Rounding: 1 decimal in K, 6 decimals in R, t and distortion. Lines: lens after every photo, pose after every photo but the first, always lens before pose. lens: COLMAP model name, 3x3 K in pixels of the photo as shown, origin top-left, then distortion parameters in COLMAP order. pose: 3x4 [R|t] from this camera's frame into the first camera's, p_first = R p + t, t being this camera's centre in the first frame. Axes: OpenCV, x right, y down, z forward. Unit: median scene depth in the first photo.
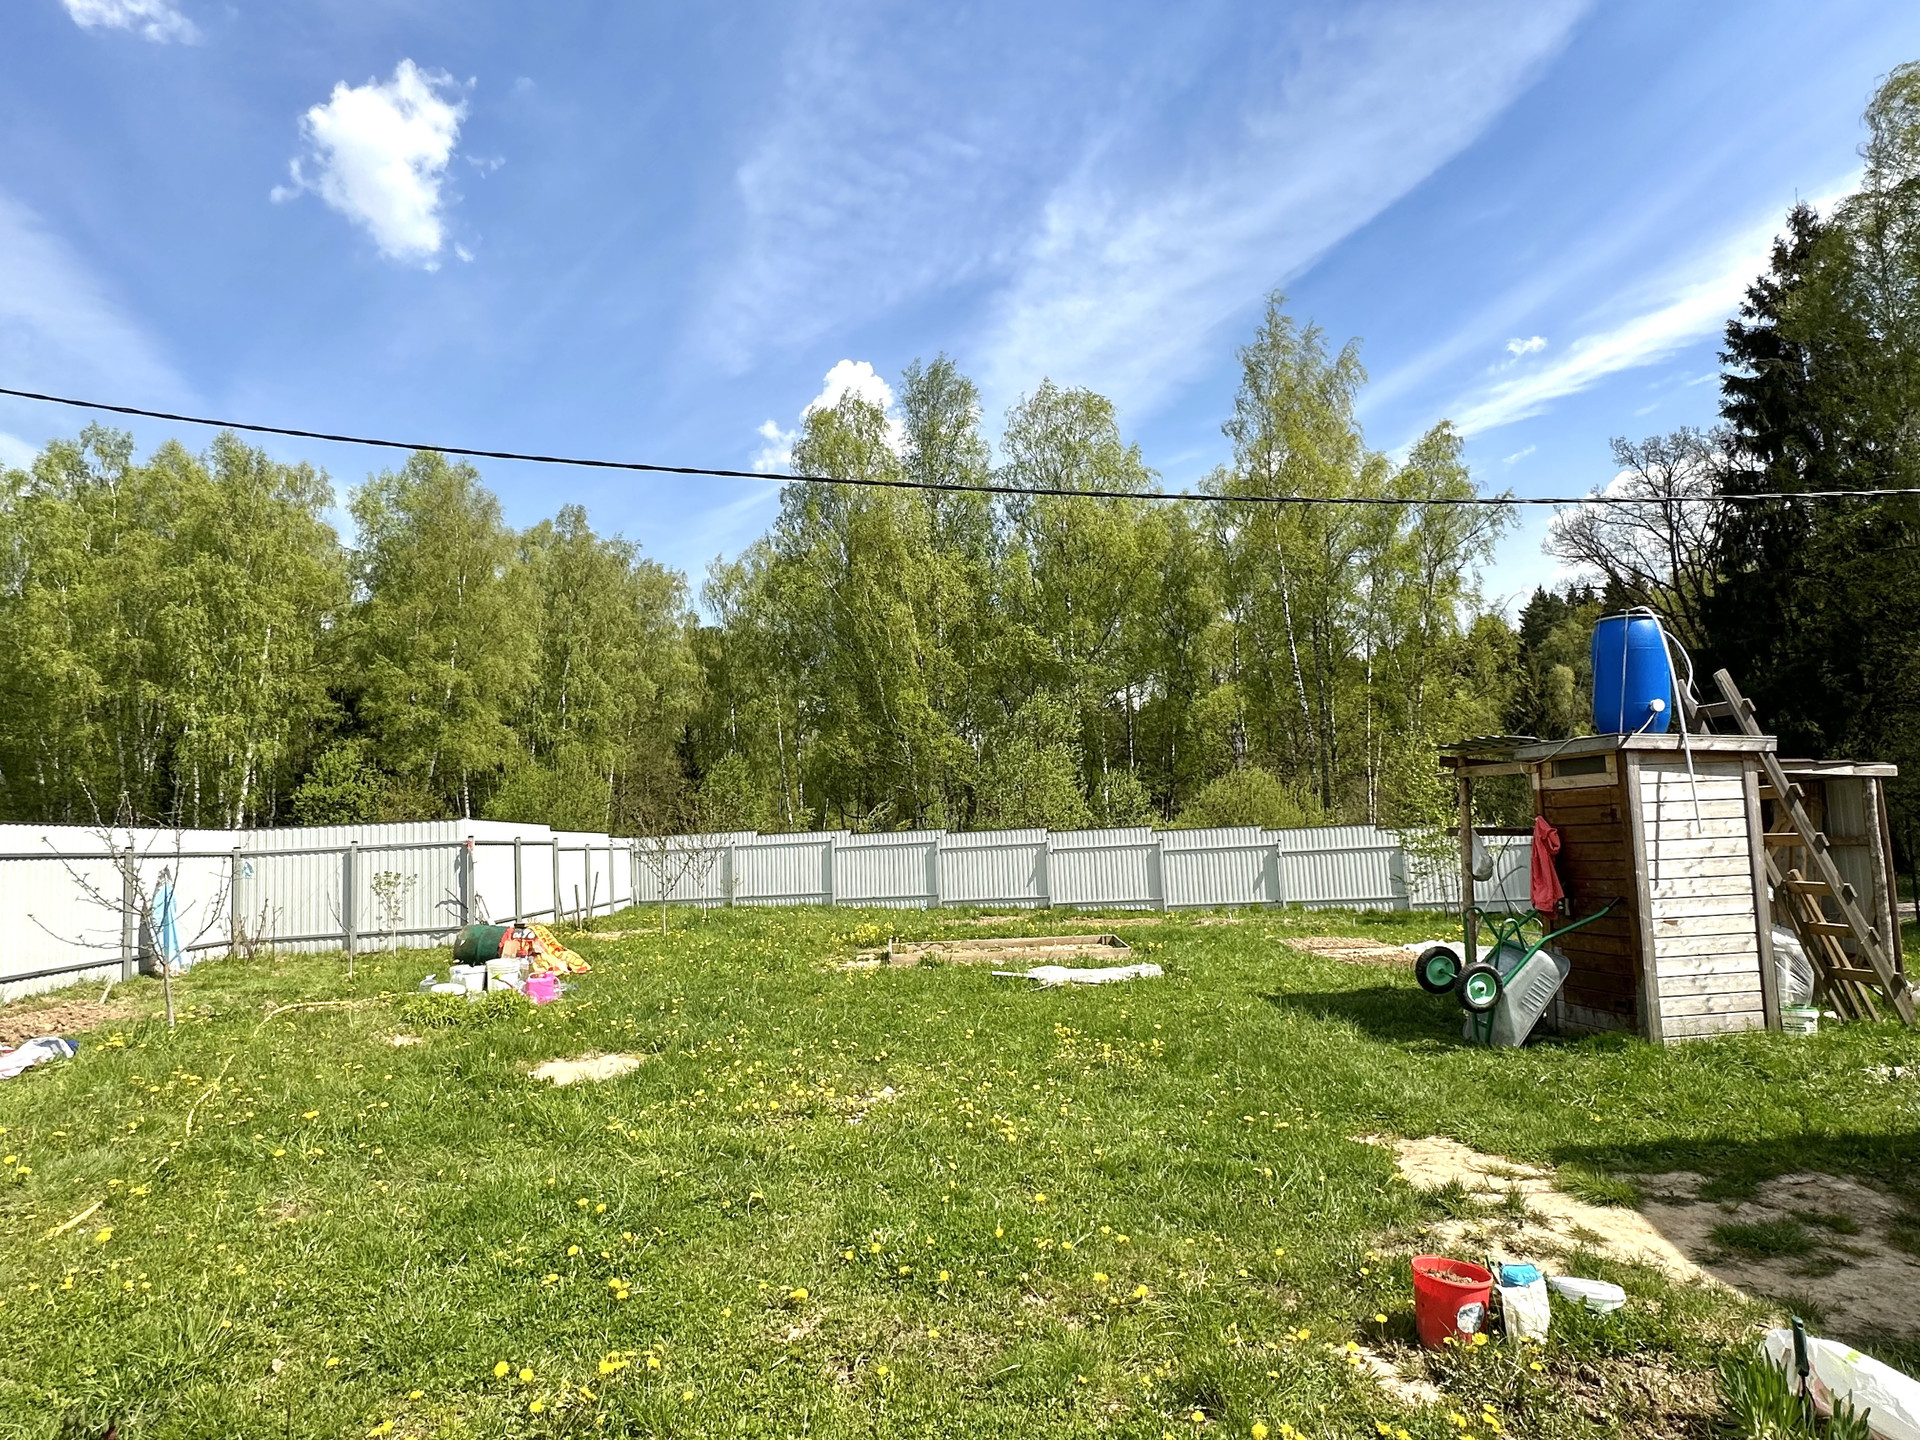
lens RADIAL K [[1094.4, 0, 972.1], [0, 1094.4, 734.0], [0, 0, 1]] dist [-0.000674, -0.000021]
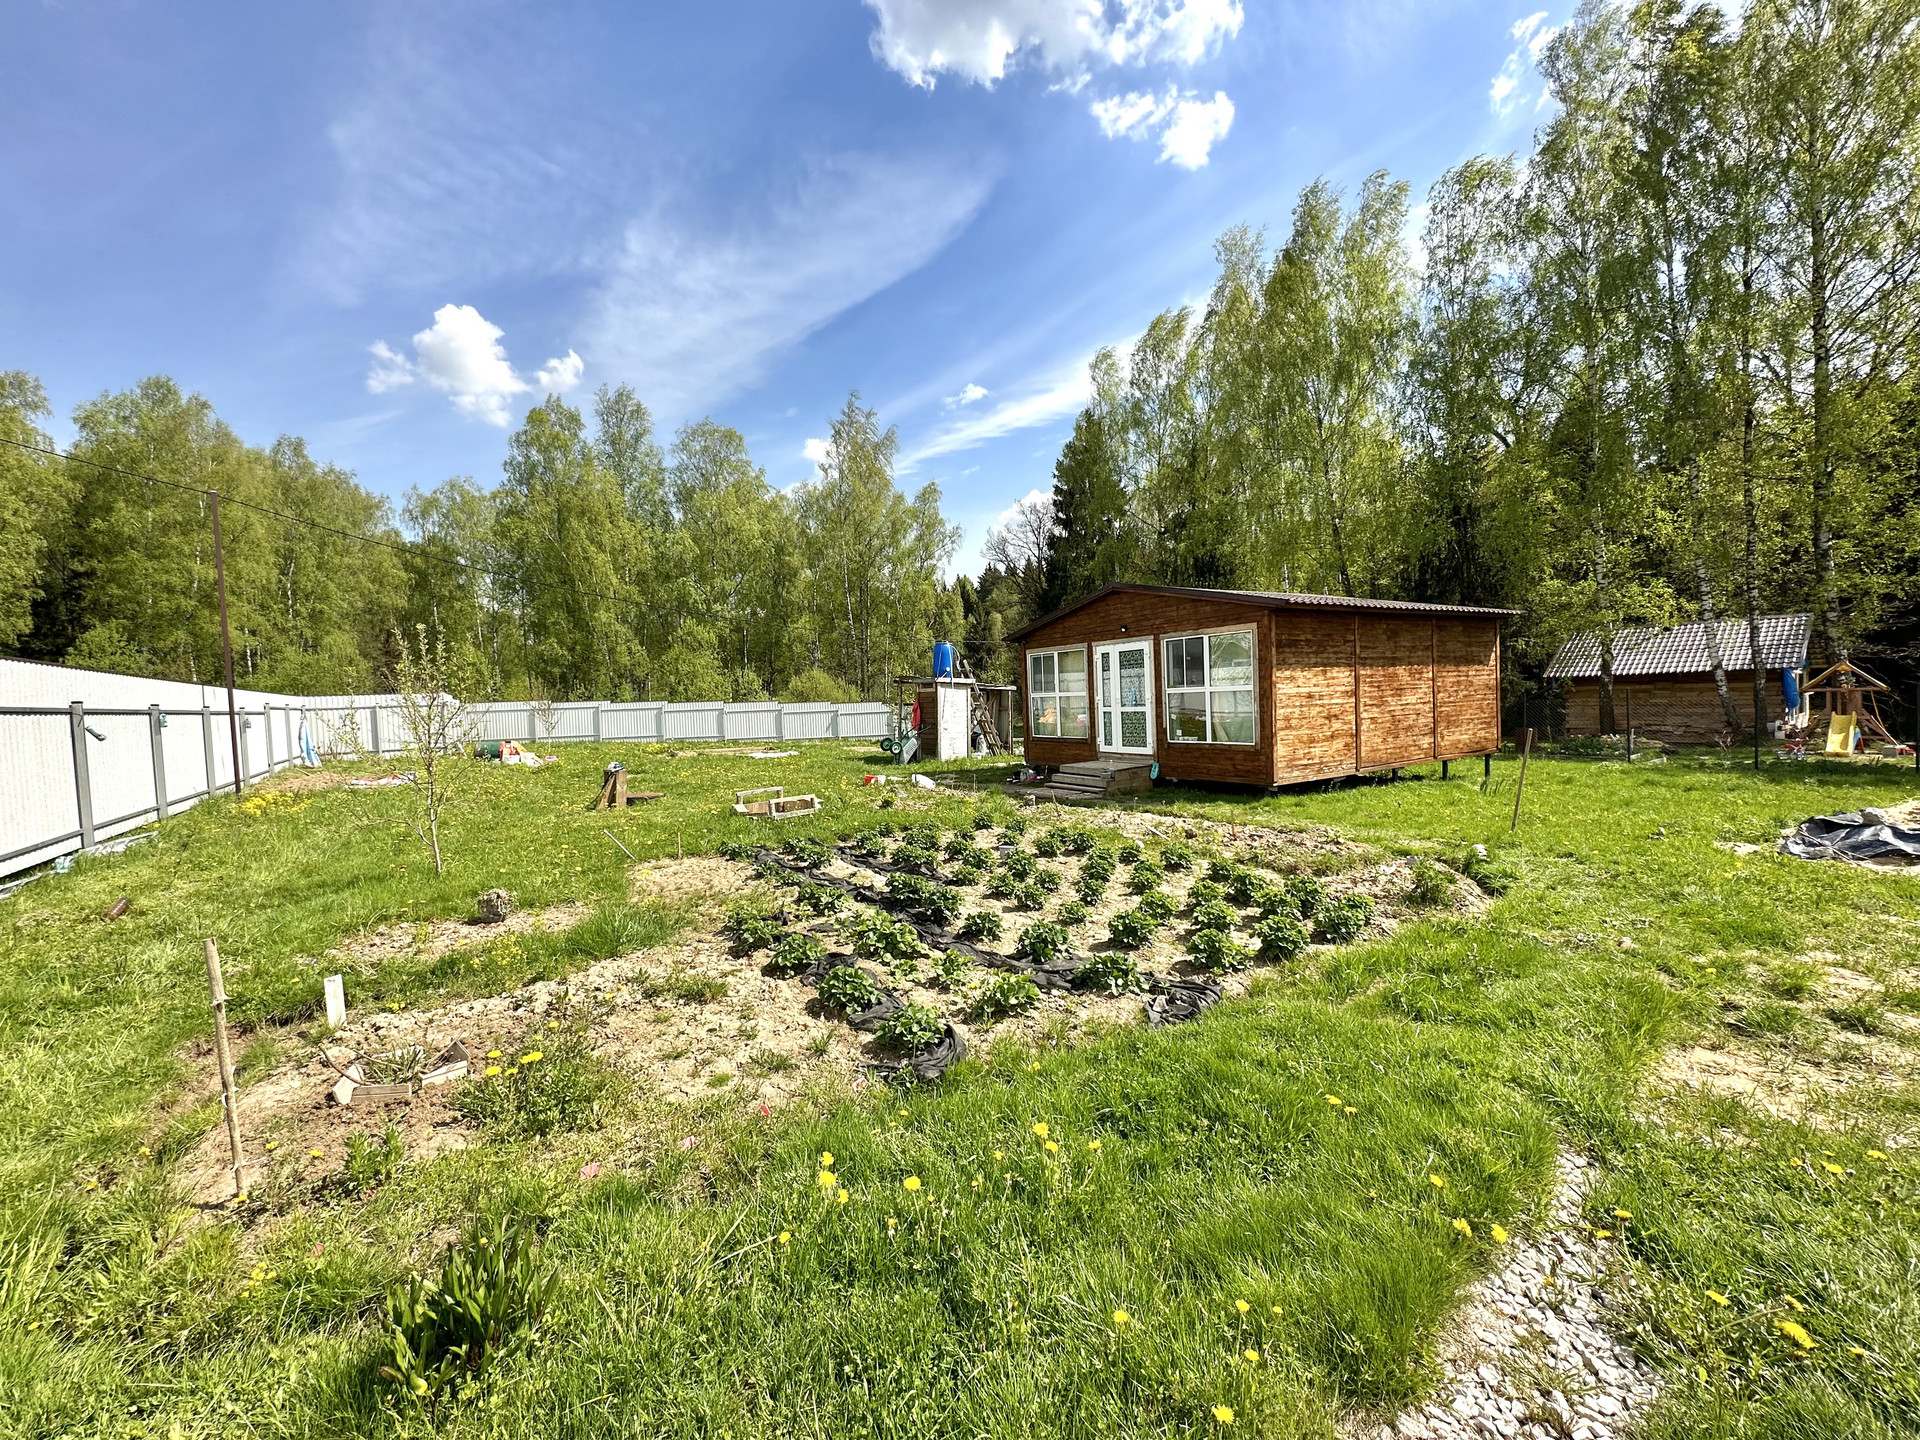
lens RADIAL K [[768.4, 0, 960.4], [0, 768.4, 723.9], [0, 0, 1]] dist [-0.000557, 0.000561]
pose [[0.906441, 0.001240, 0.422330, -0.057189], [-0.049409, 0.993440, 0.103129, -0.016130], [-0.419432, -0.114348, 0.900556, -0.189404]]
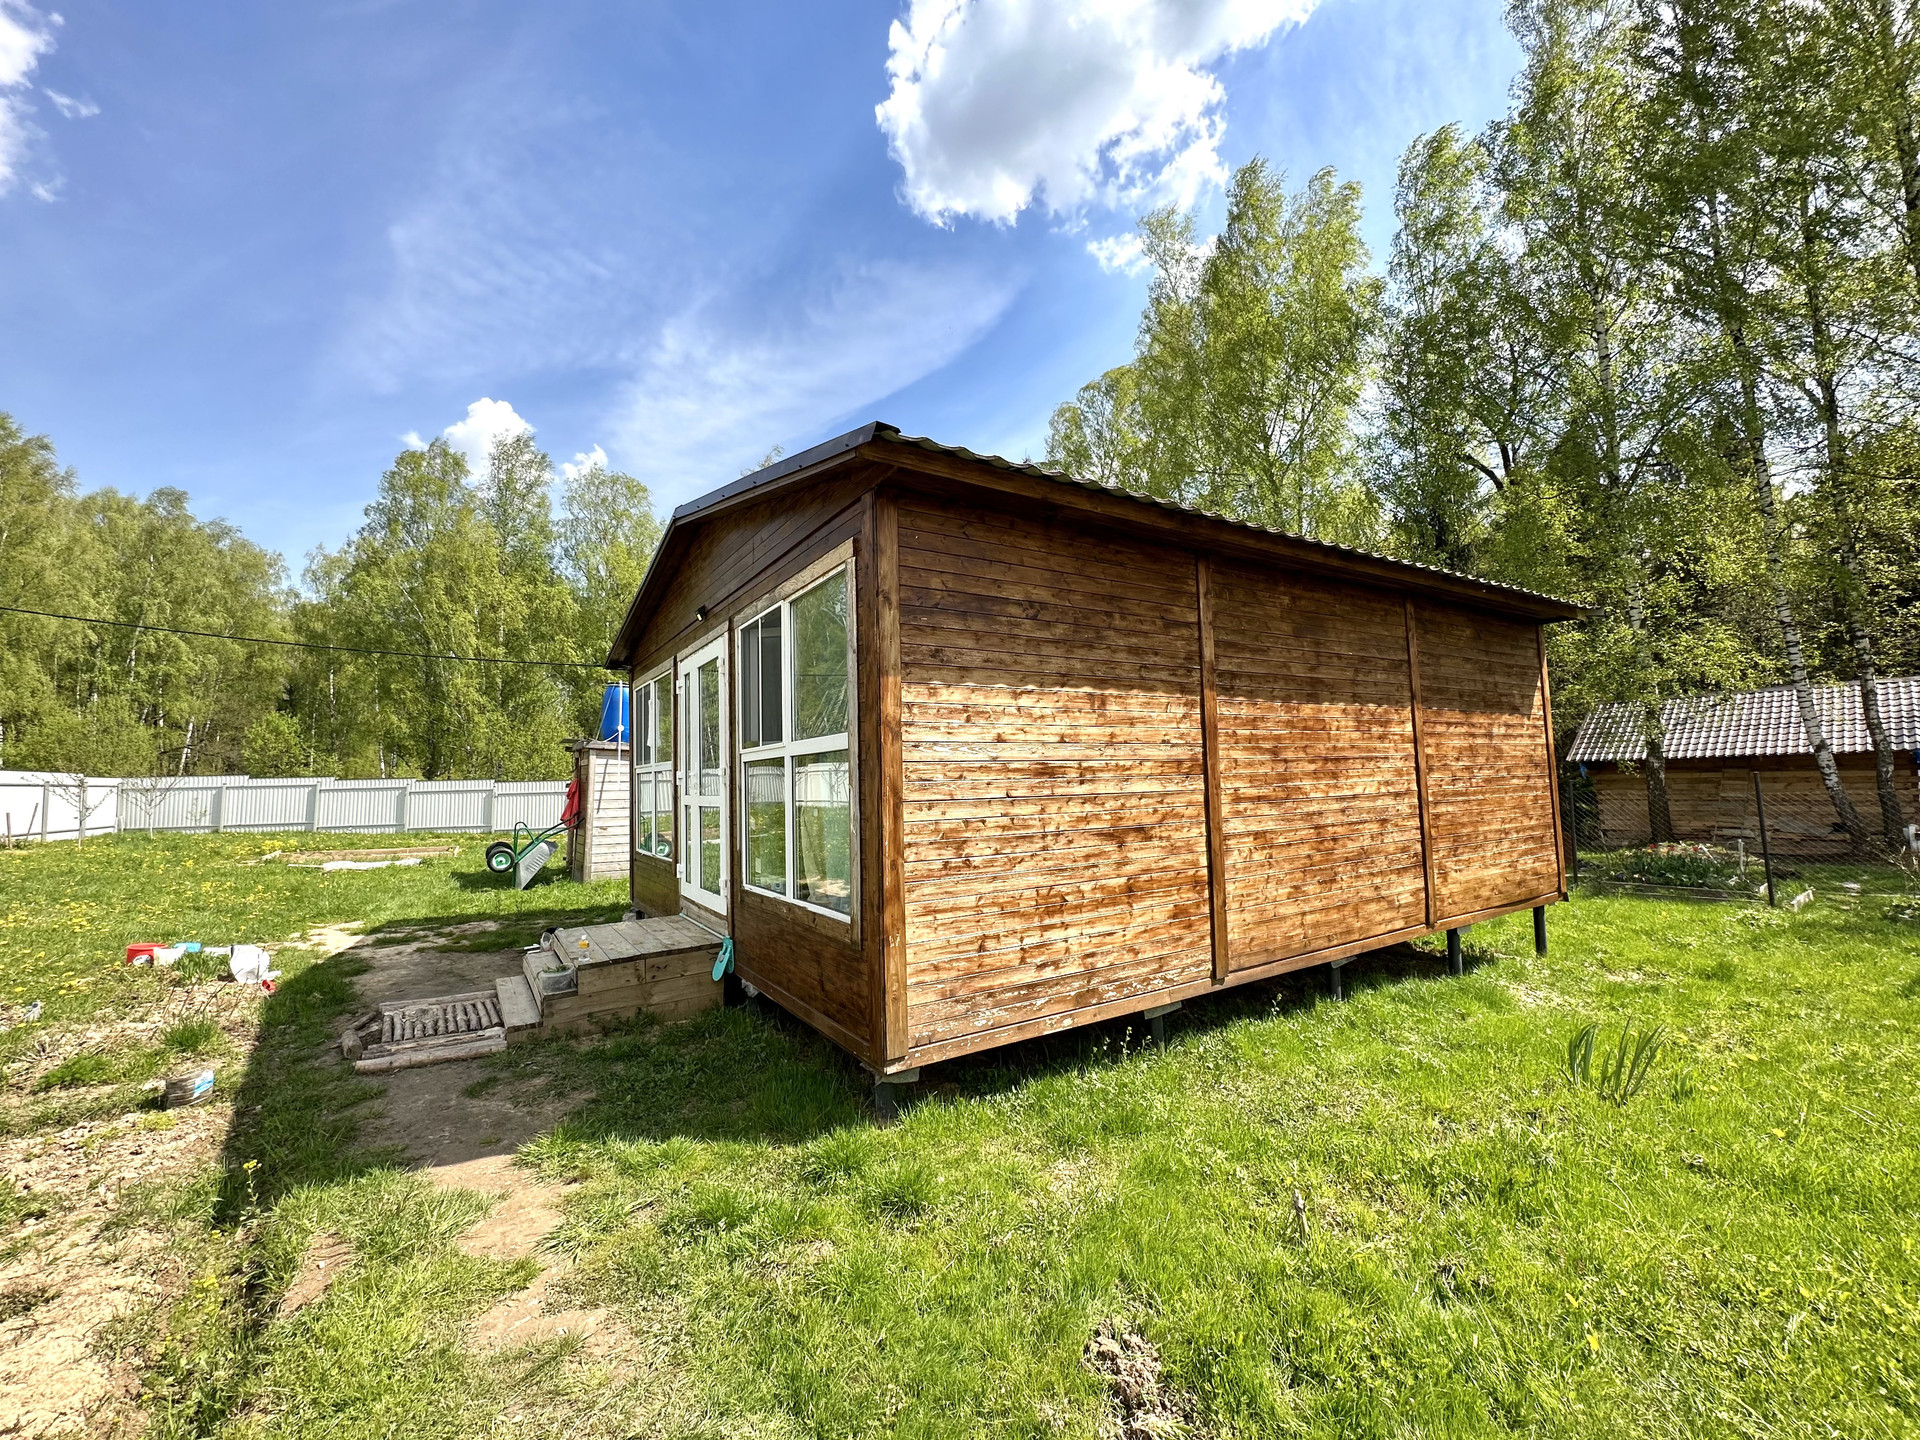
lens RADIAL K [[760.3, 0, 965.8], [0, 760.3, 723.9], [0, 0, 1]] dist [-0.000964, 0.000161]
pose [[0.901817, 0.060323, 0.427888, 0.089313], [-0.062731, 0.997994, -0.008485, -0.009567], [-0.427541, -0.019189, 0.903792, -0.093782]]
